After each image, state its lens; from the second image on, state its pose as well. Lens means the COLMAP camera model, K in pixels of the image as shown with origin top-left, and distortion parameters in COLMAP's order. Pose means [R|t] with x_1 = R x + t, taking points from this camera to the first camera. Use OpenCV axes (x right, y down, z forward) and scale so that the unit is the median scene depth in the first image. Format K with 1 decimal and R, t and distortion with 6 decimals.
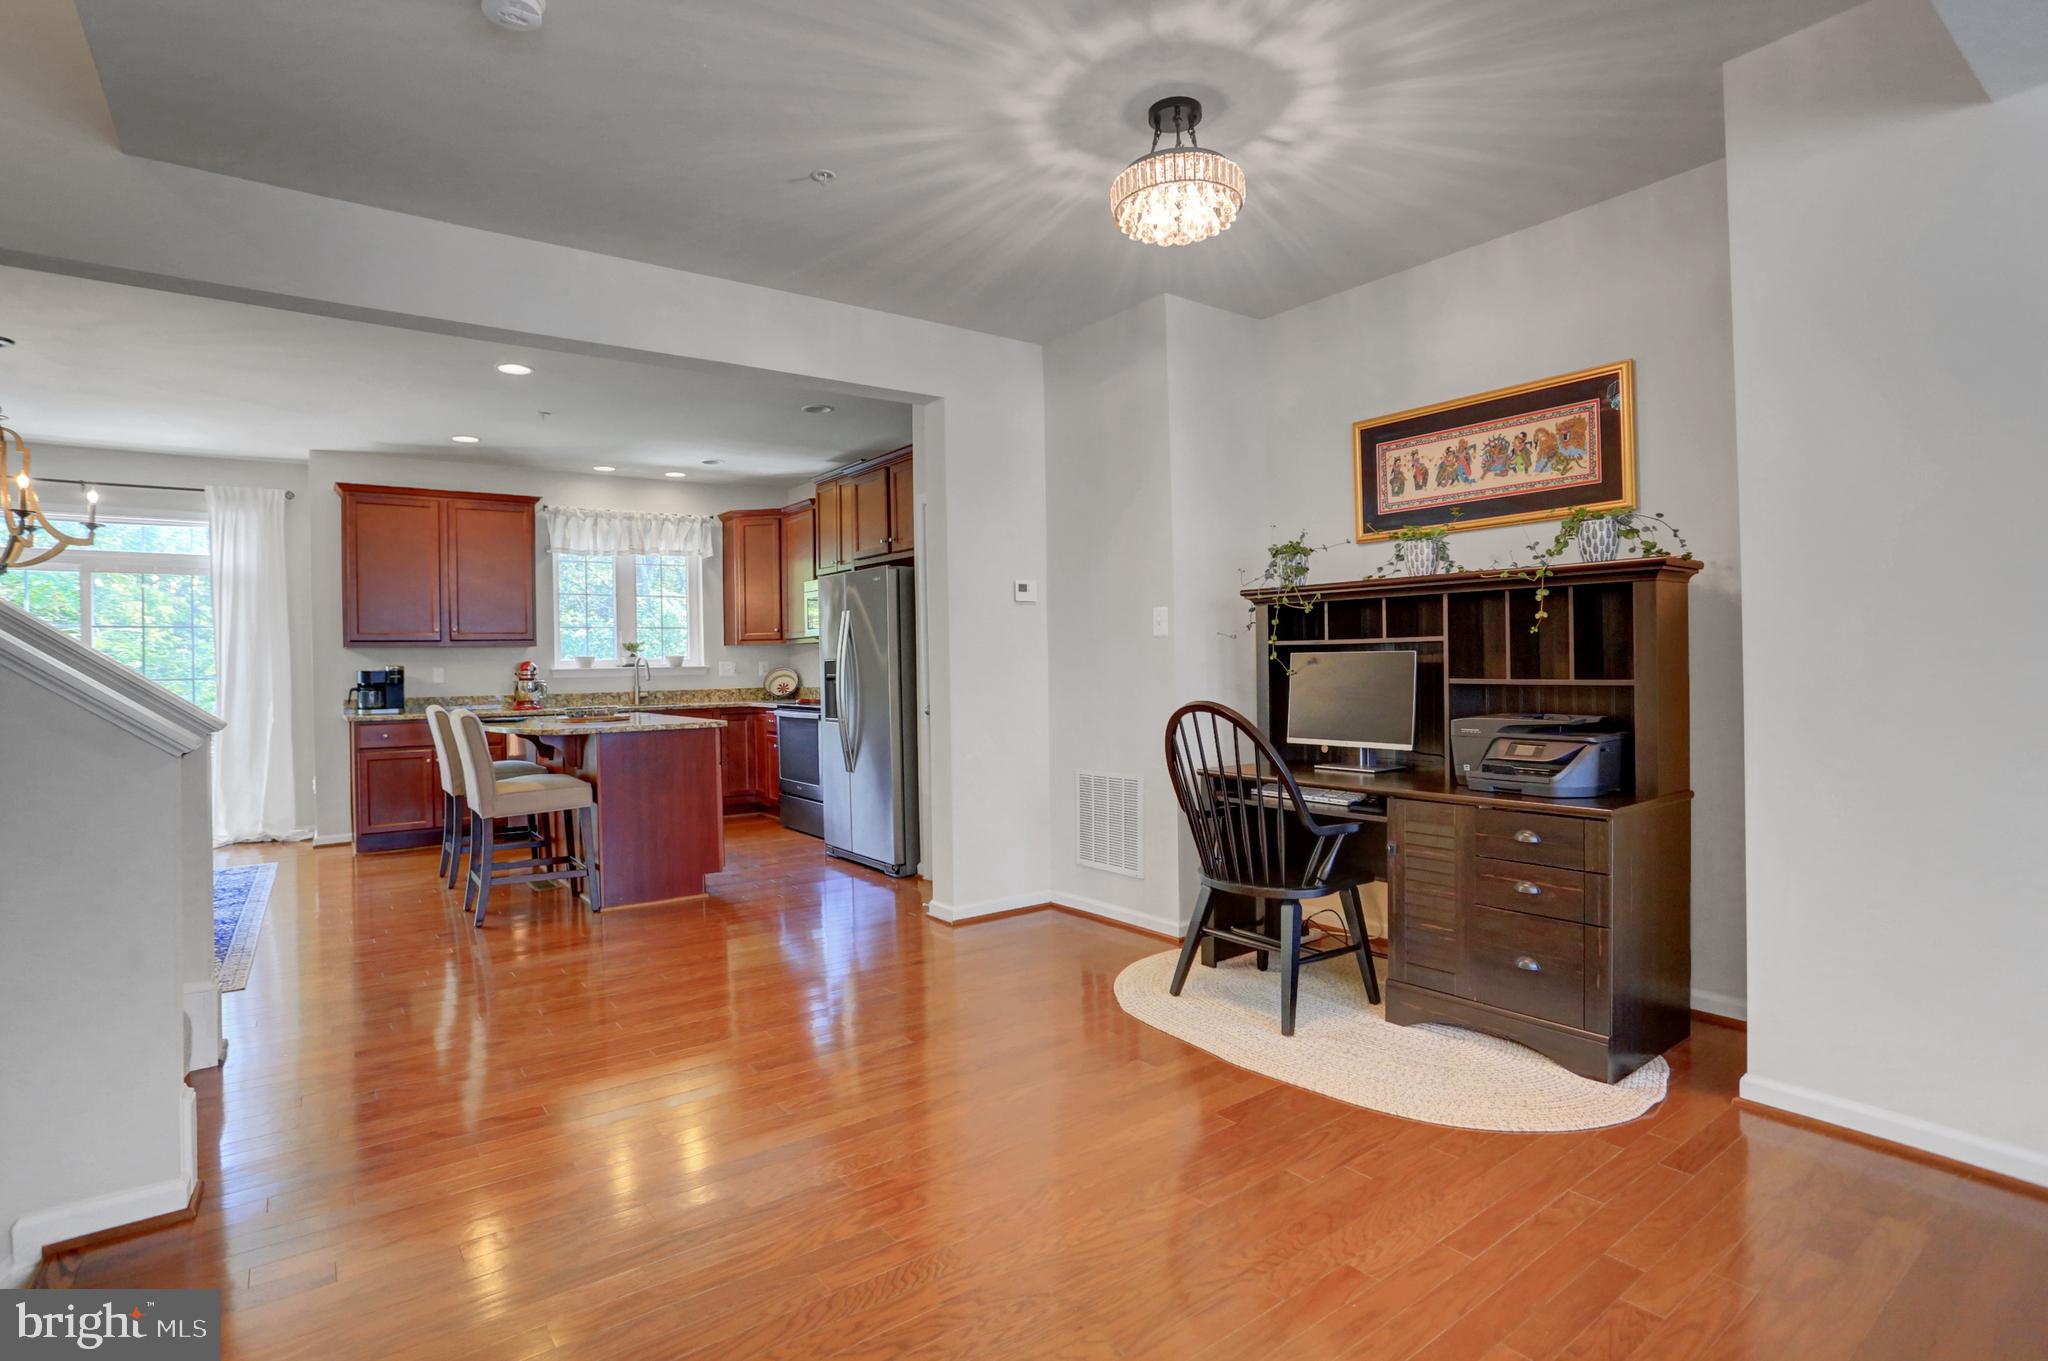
lens RADIAL K [[985.9, 0, 986.2], [0, 985.9, 669.4], [0, 0, 1]] dist [-0.053785, 0.000324]
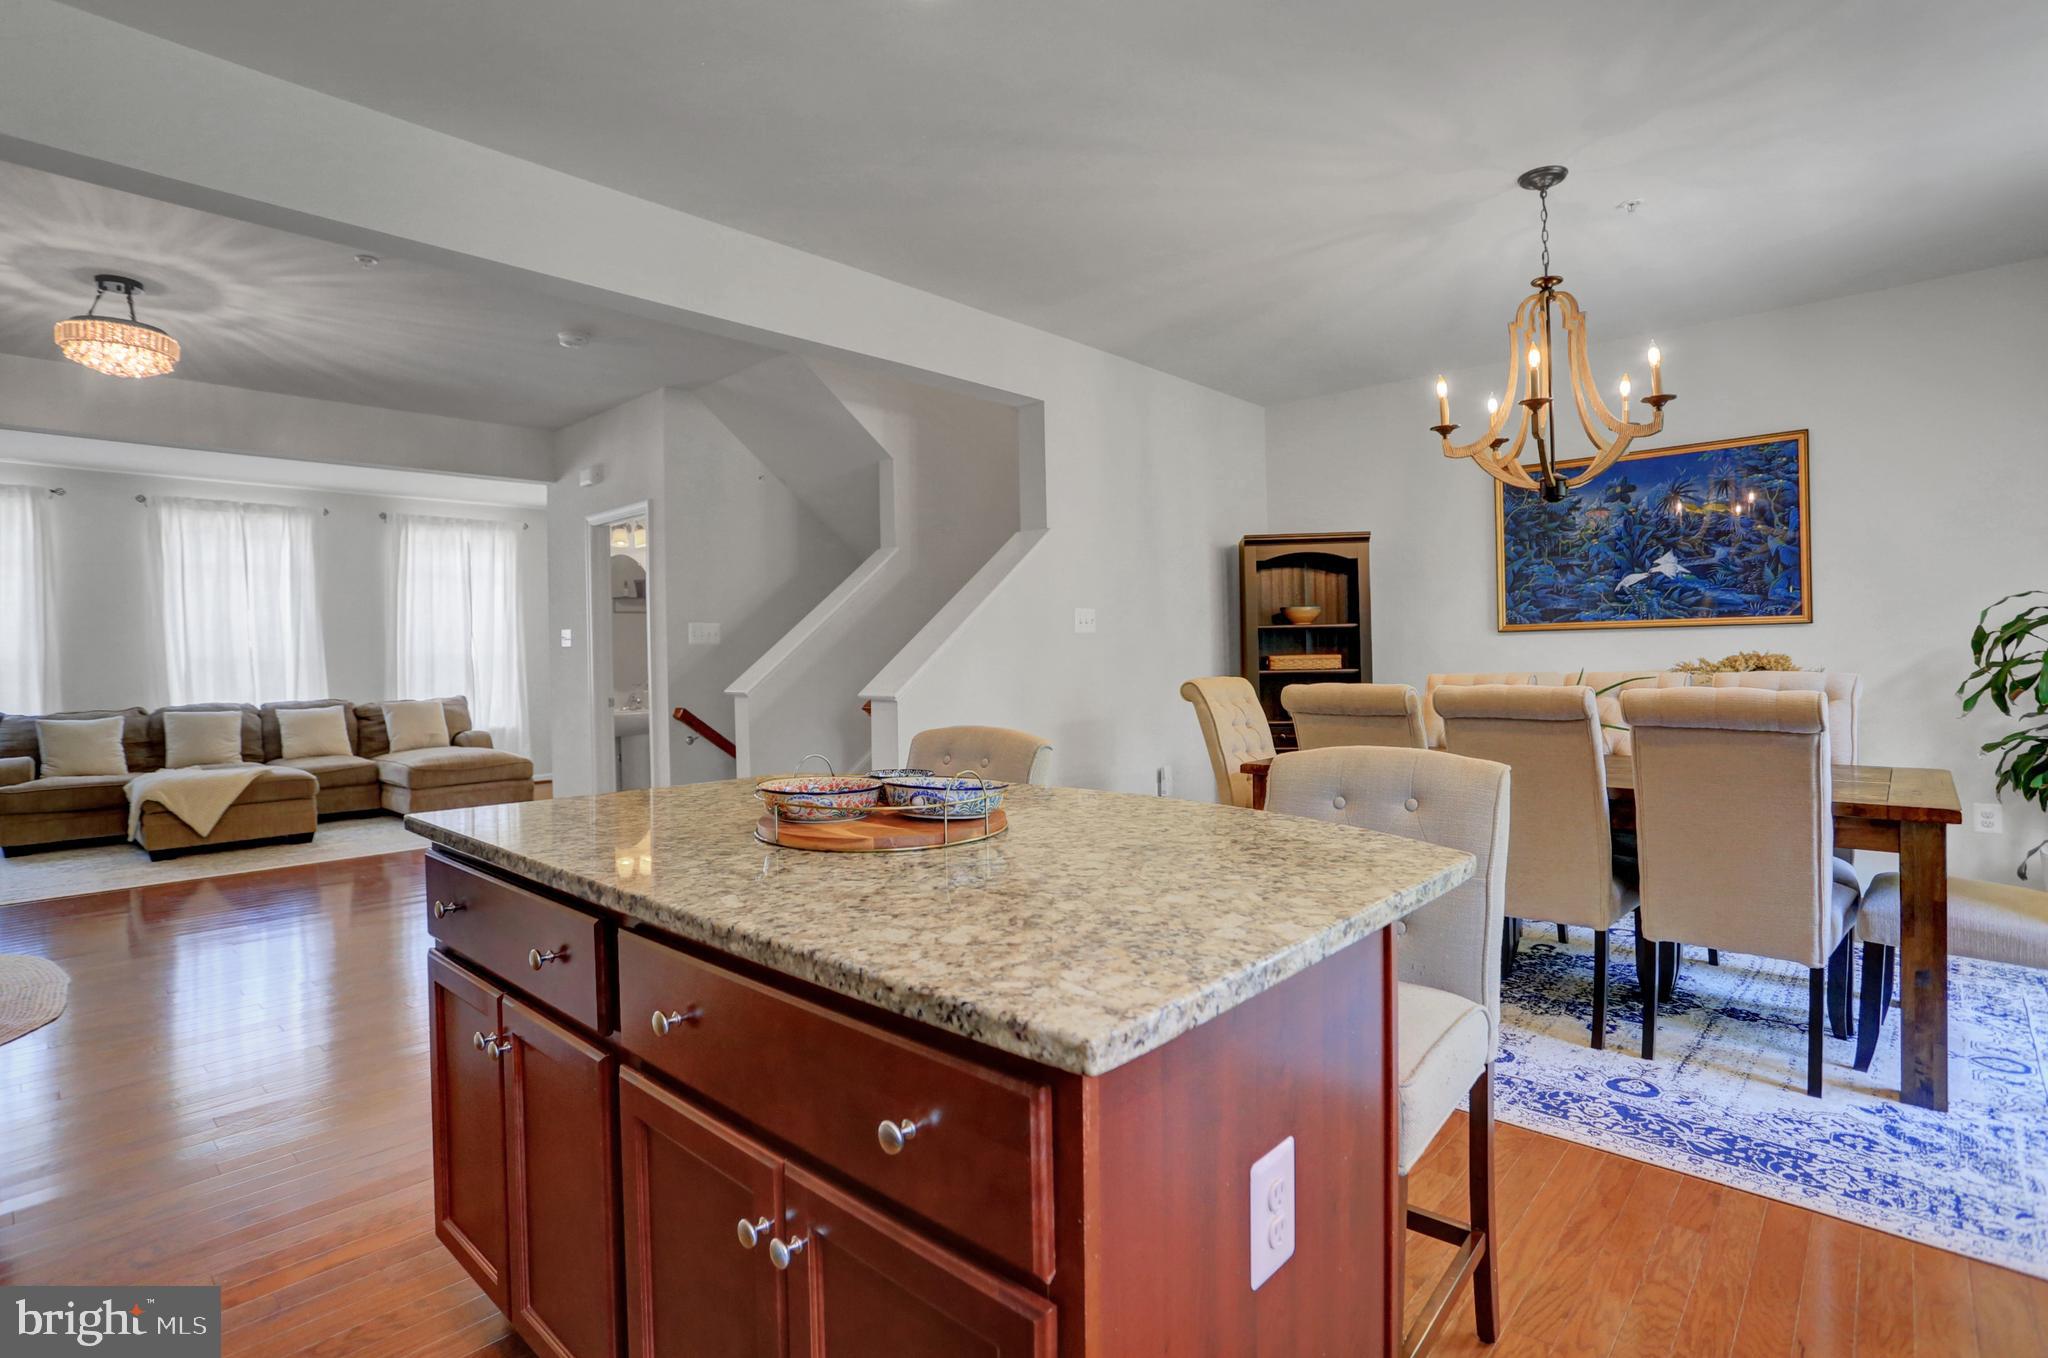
lens RADIAL K [[983.4, 0, 1020.6], [0, 983.4, 660.3], [0, 0, 1]] dist [-0.070868, 0.022880]
pose [[-0.976252, 0.034800, -0.213825, -0.349229], [0.032713, 0.999376, 0.013291, 0.000203], [0.214154, 0.005981, -0.976782, 1.172803]]
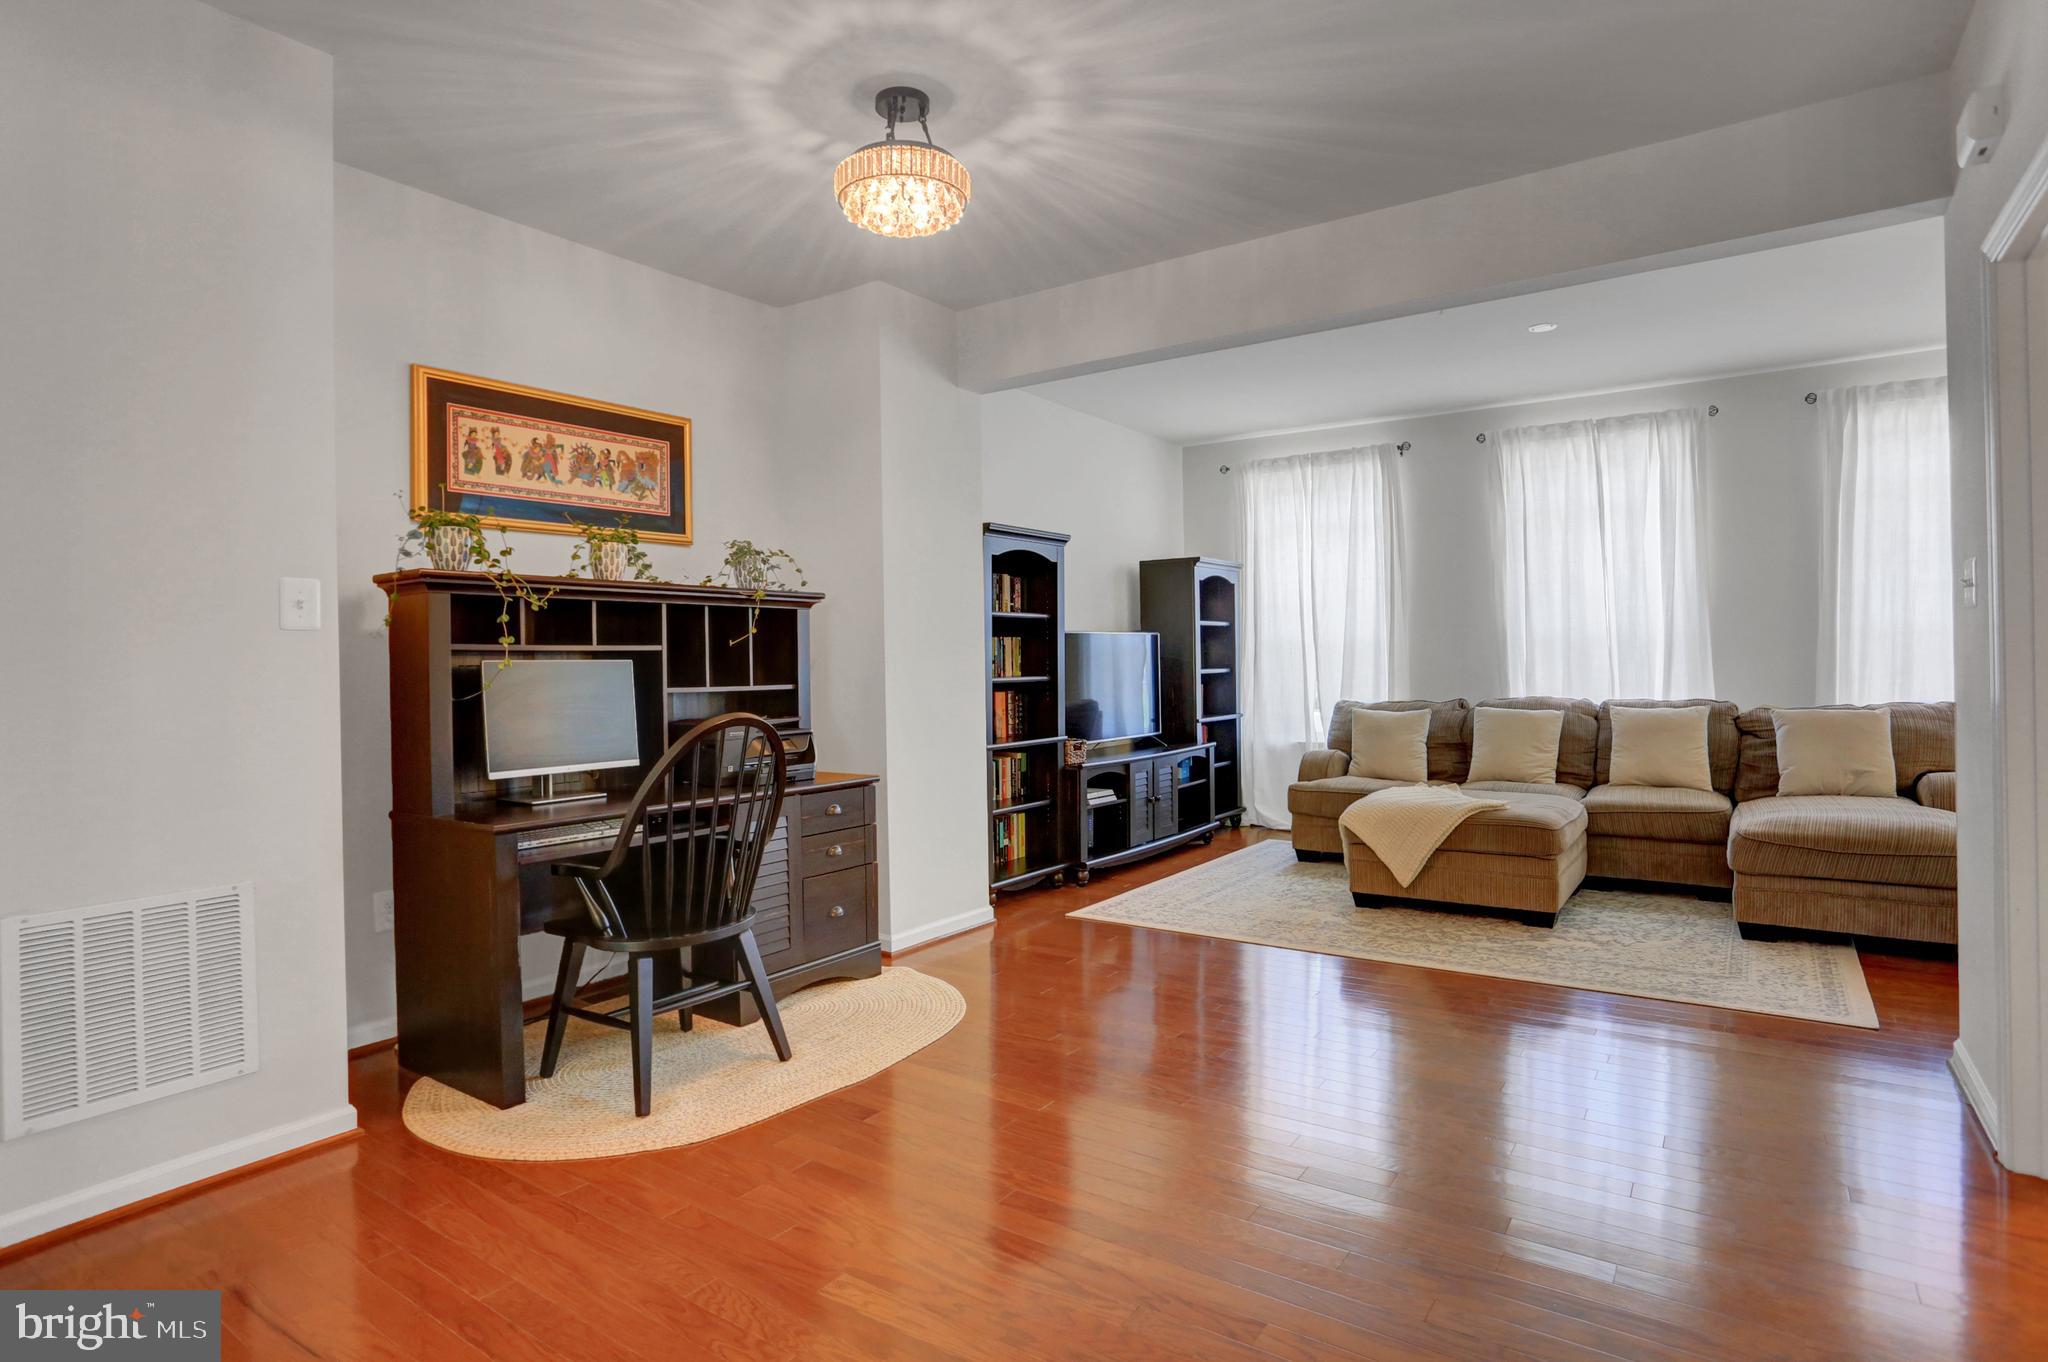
lens RADIAL K [[1076.3, 0, 1030.6], [0, 1076.3, 668.7], [0, 0, 1]] dist [-0.064801, 0.039738]
pose [[-0.339145, 0.014334, 0.940625, -0.379166], [0.025943, 0.999646, -0.005880, 0.003108], [-0.940376, 0.022408, -0.339397, 0.561244]]
